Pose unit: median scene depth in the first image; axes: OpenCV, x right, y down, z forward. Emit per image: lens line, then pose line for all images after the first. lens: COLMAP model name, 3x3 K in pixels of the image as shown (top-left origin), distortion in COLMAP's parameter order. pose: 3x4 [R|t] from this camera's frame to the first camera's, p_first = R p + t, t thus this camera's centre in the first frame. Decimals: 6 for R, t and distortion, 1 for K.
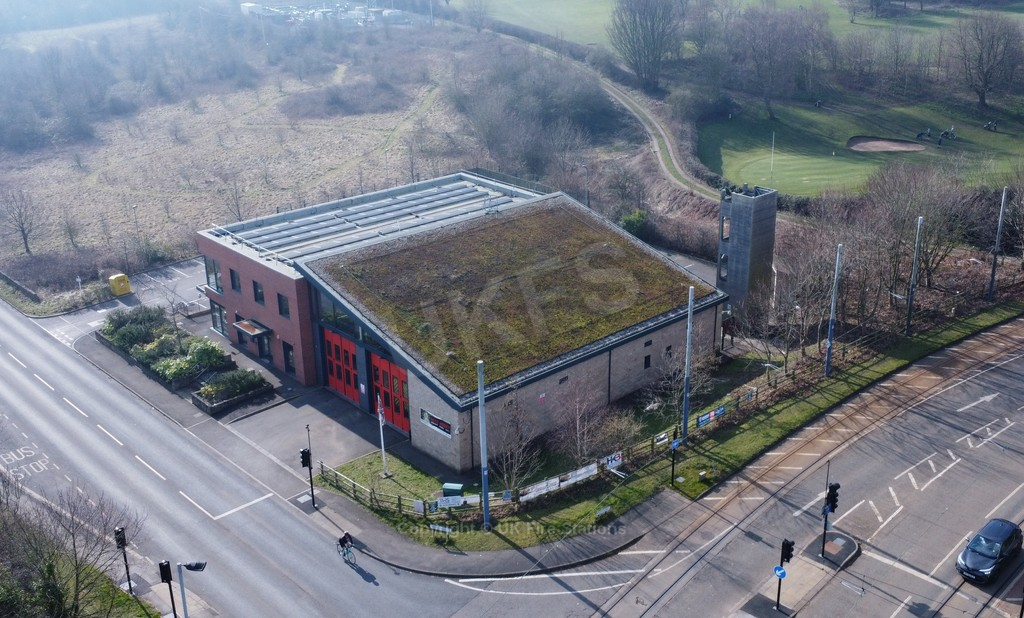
lens RADIAL K [[999.5, 0, 551.1], [0, 999.5, 282.9], [0, 0, 1]] dist [0.000132, 0.004870]
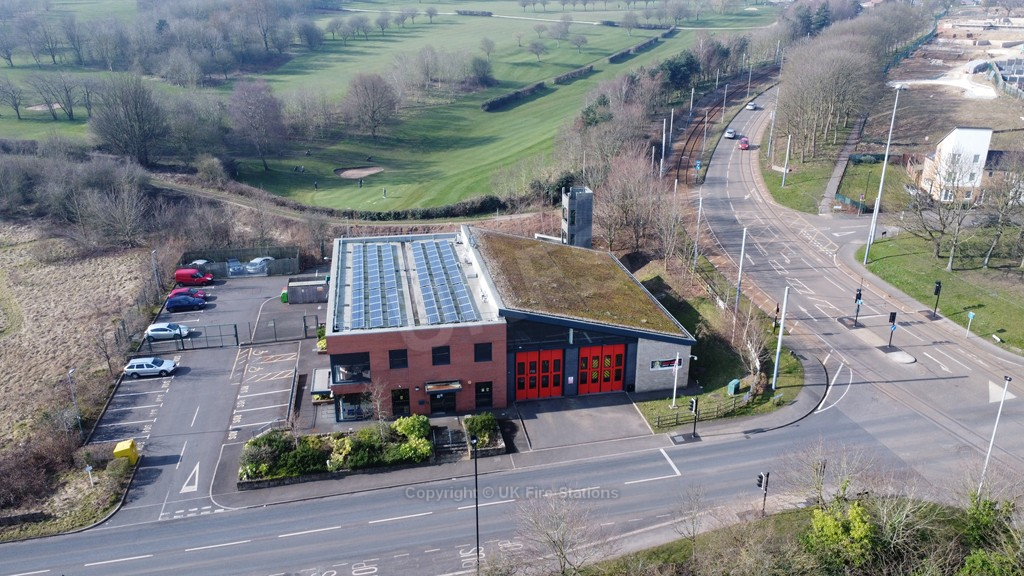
lens RADIAL K [[770.7, 0, 512.0], [0, 770.7, 288.0], [0, 0, 1]] dist [0.001808, -0.004687]
pose [[0.547929, -0.296118, 0.782361, -0.940100], [0.292689, 0.943999, 0.152311, -0.177935], [-0.783650, 0.145533, 0.603915, 0.401454]]
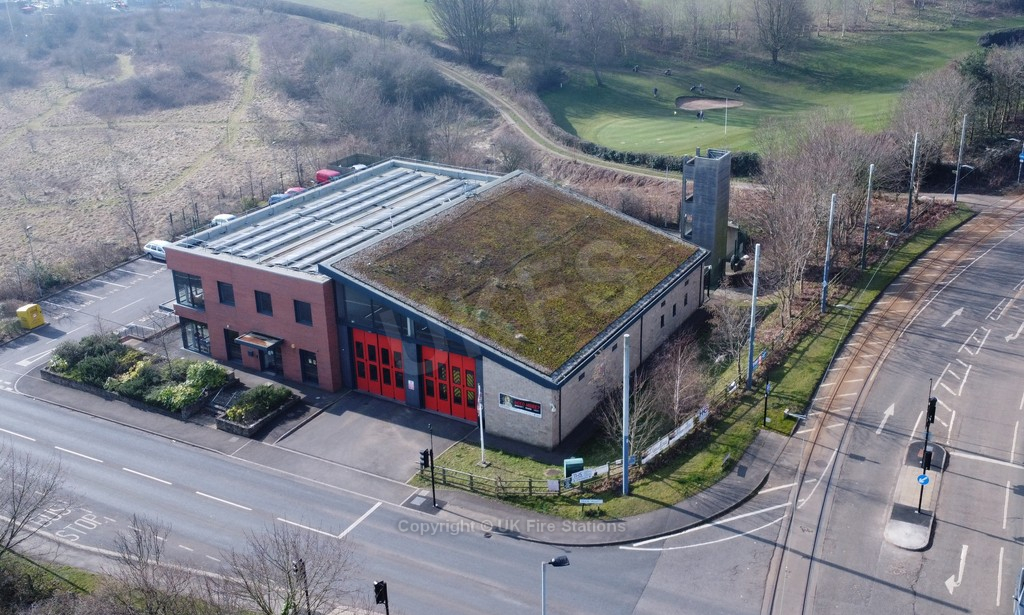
lens RADIAL K [[999.4, 0, 579.6], [0, 999.4, 247.0], [0, 0, 1]] dist [0.002460, -0.001536]
pose [[0.948485, -0.107609, 0.297987, -0.292468], [0.109099, 0.993962, 0.011680, -0.021387], [-0.297445, 0.021432, 0.954498, 0.007974]]
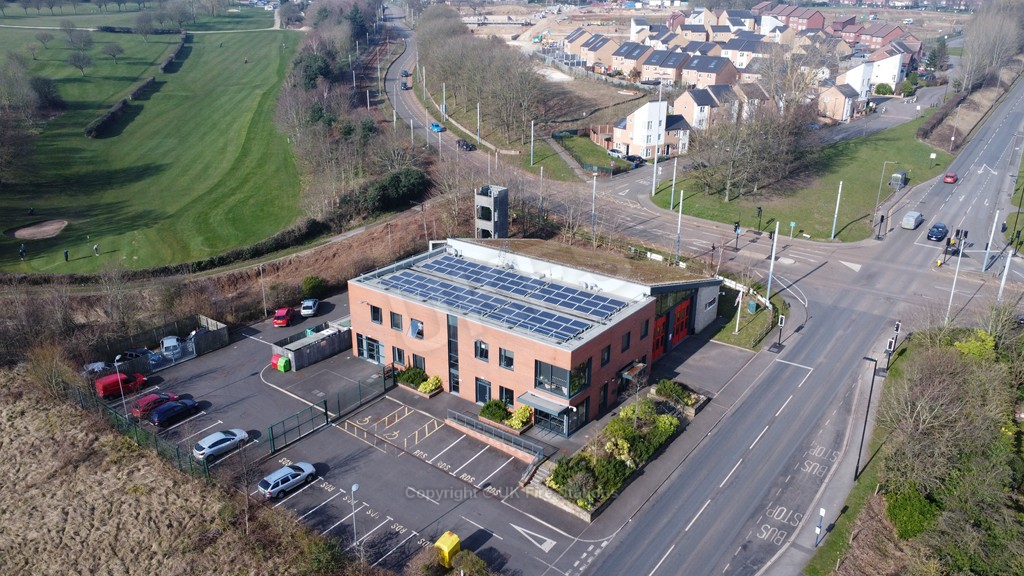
lens RADIAL K [[770.7, 0, 512.0], [0, 770.7, 288.0], [0, 0, 1]] dist [0.001808, -0.004687]
pose [[-0.156082, -0.350740, 0.923374, -1.160042], [0.345575, 0.856360, 0.383699, -0.475638], [-0.925319, 0.378984, -0.012456, 1.145947]]
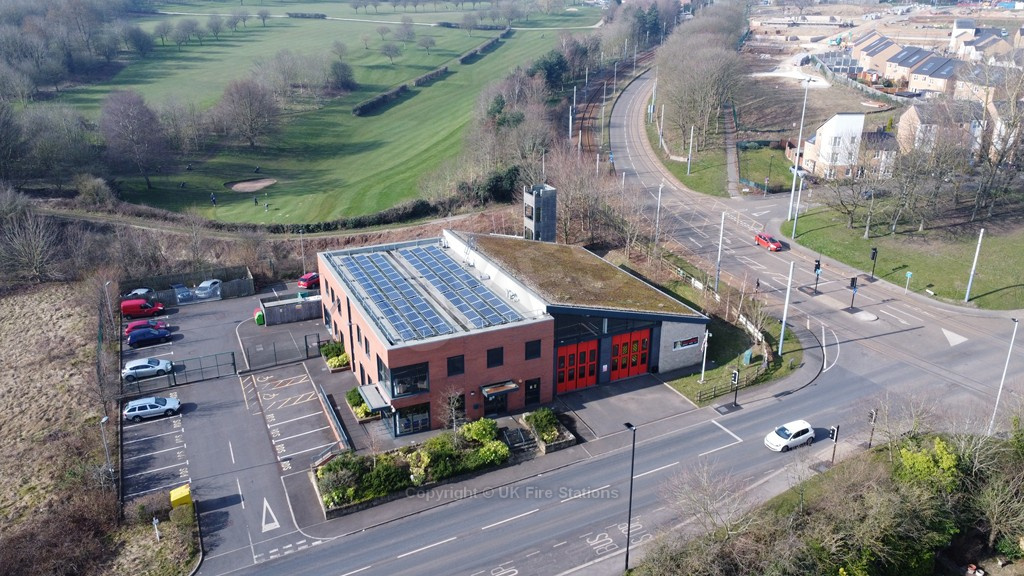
lens RADIAL K [[770.7, 0, 512.0], [0, 770.7, 288.0], [0, 0, 1]] dist [0.001808, -0.004687]
pose [[0.324530, -0.334919, 0.884596, -1.073790], [0.333264, 0.915729, 0.224443, -0.262931], [-0.885220, 0.221965, 0.408798, 0.616416]]
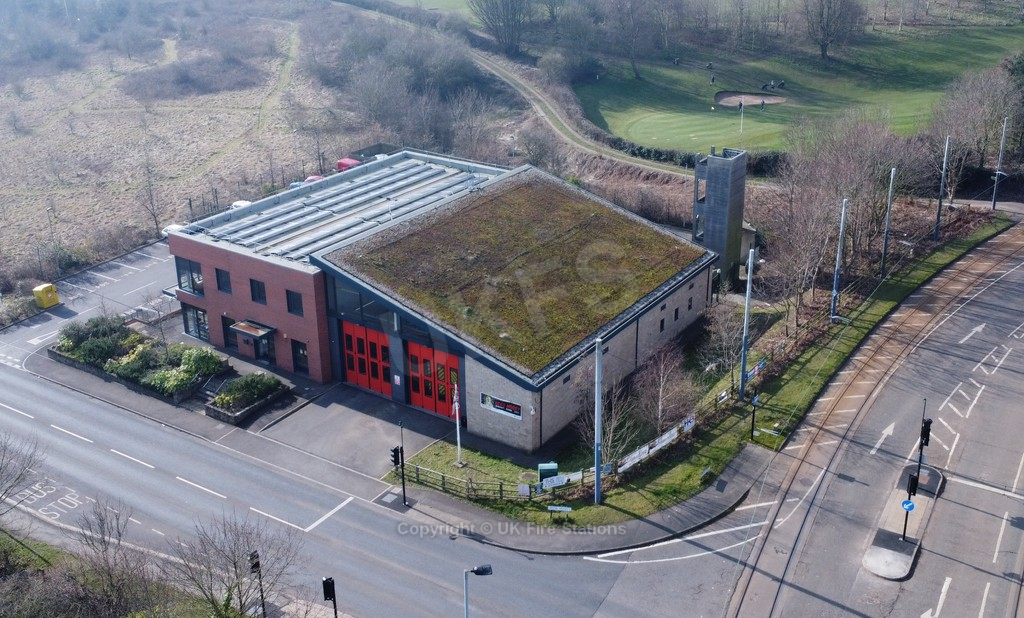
lens RADIAL K [[1023.0, 0, 542.9], [0, 1023.0, 242.9], [0, 0, 1]] dist [0.002415, -0.000182]
pose [[0.974856, -0.077159, 0.209053, -0.234409], [0.077754, 0.996958, 0.005381, -0.020659], [-0.208832, 0.011009, 0.977890, -0.006104]]
